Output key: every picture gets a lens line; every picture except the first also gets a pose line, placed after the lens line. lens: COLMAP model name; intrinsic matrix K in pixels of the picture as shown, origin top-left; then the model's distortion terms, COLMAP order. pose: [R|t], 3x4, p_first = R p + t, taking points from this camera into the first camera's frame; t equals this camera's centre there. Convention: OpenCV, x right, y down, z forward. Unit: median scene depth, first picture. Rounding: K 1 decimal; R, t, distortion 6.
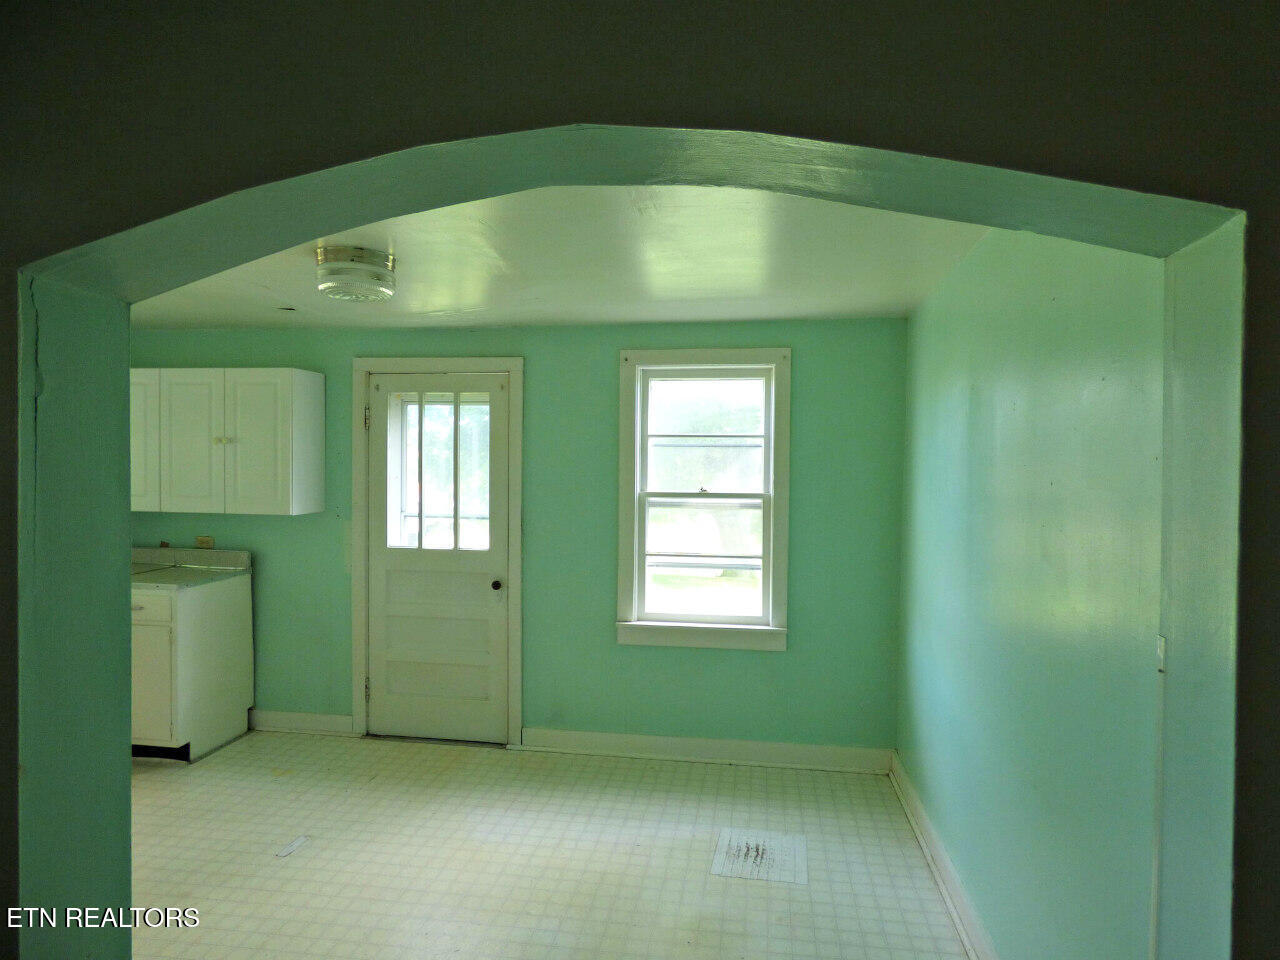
lens RADIAL K [[762.1, 0, 643.3], [0, 762.1, 453.5], [0, 0, 1]] dist [-0.001307, 0.000768]
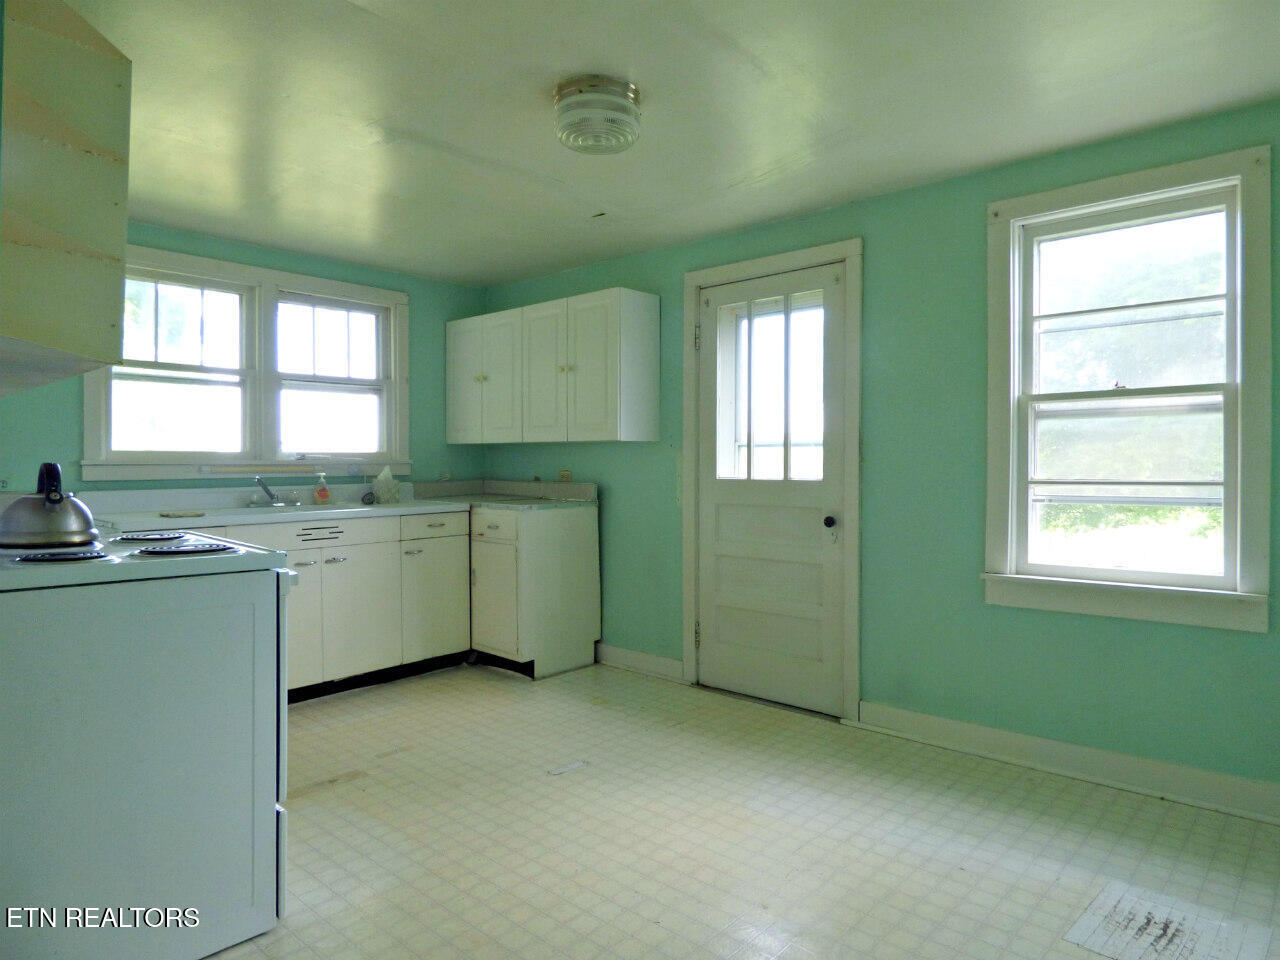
lens RADIAL K [[770.2, 0, 639.1], [0, 770.2, 464.1], [0, 0, 1]] dist [-0.073974, 0.026072]
pose [[0.827115, -0.010597, -0.561933, 0.098826], [0.009911, 0.999942, -0.004269, 0.114912], [0.561946, -0.002038, 0.827172, 0.215909]]
